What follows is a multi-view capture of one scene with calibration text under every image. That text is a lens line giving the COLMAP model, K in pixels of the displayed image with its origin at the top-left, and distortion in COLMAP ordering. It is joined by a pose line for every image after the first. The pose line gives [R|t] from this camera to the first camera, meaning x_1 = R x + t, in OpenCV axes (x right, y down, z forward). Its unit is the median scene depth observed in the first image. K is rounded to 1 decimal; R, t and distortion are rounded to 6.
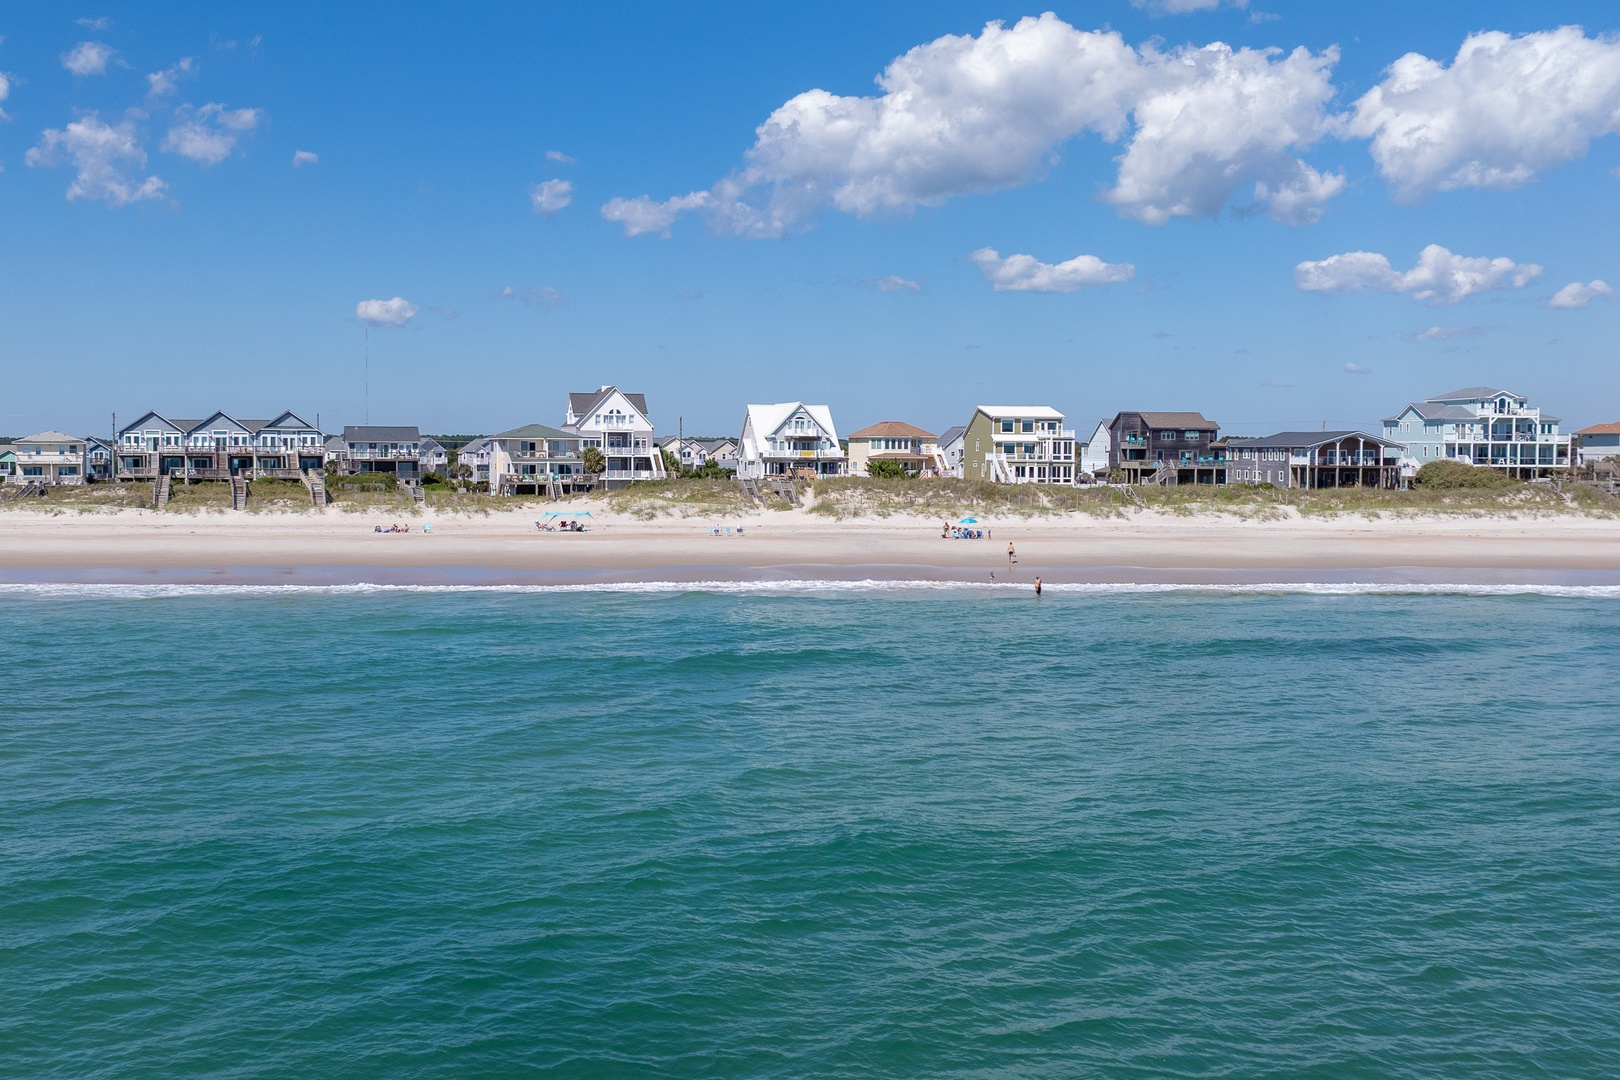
lens RADIAL K [[1712.0, 0, 727.9], [0, 1712.0, 518.9], [0, 0, 1]] dist [0.016629, 0.000000]
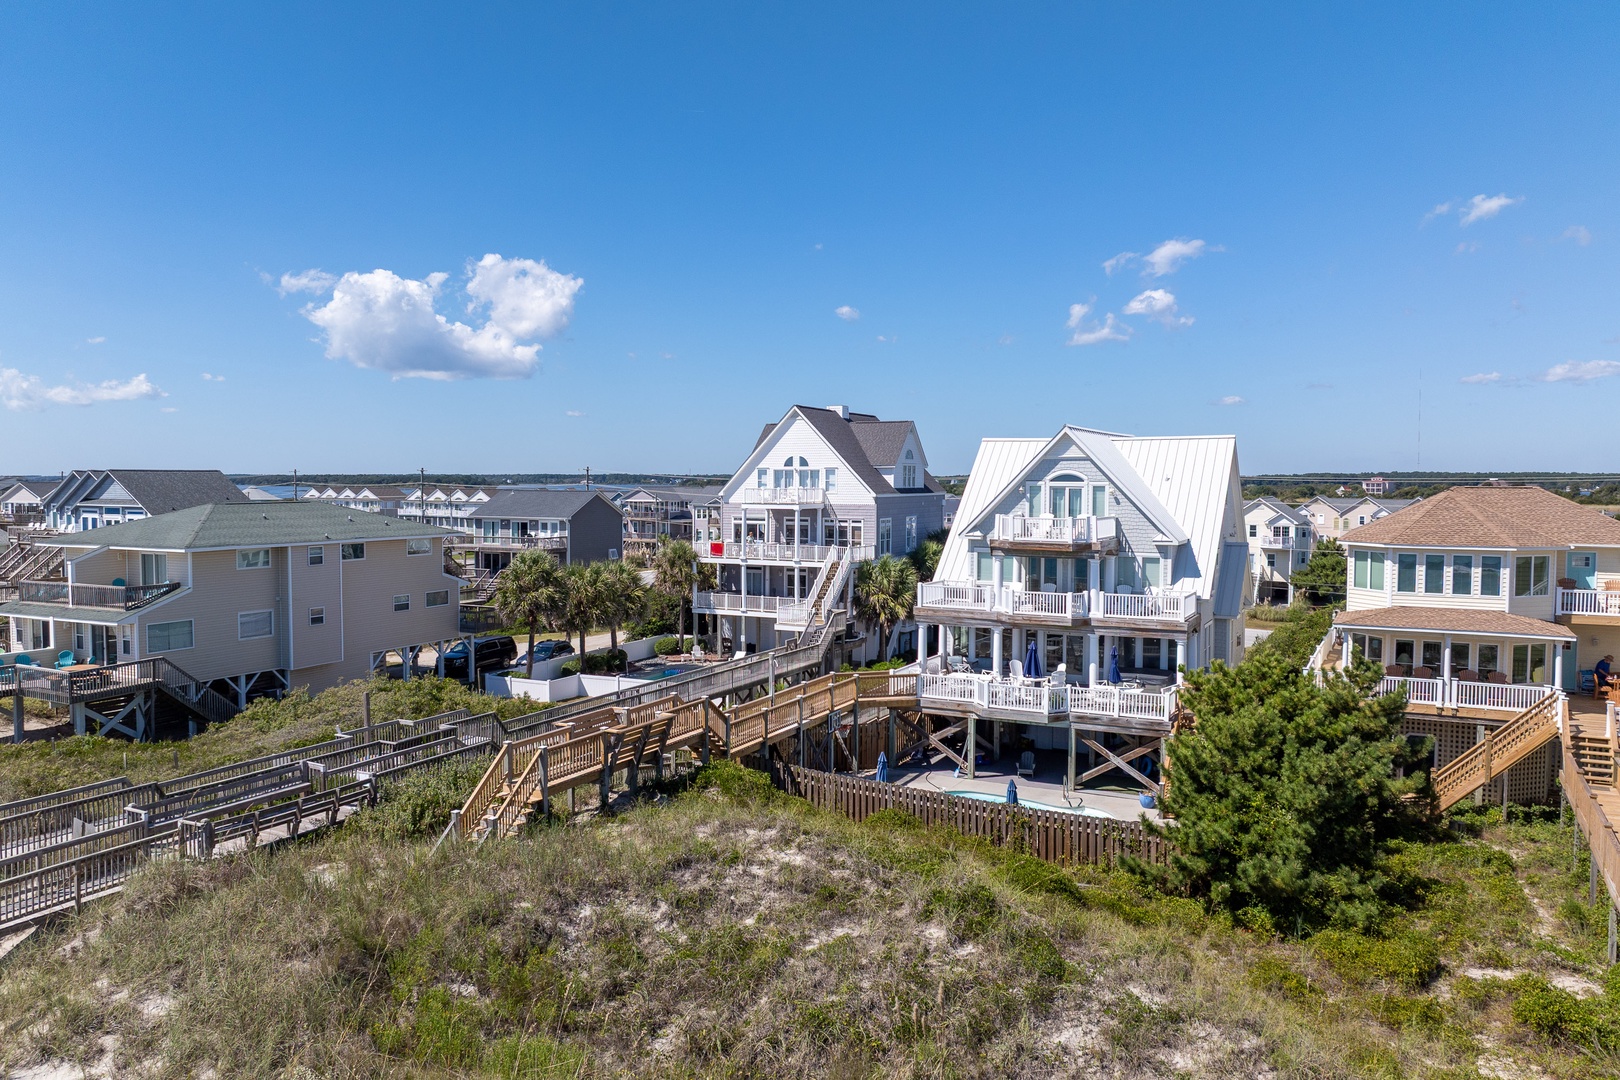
lens RADIAL K [[1151.8, 0, 830.5], [0, 1151.8, 512.6], [0, 0, 1]] dist [-0.026610, -0.011794]
pose [[0.764651, 0.018103, -0.644190, 0.141791], [-0.028416, 0.999580, -0.005639, -0.050612], [0.643818, 0.022618, 0.764844, 0.819535]]
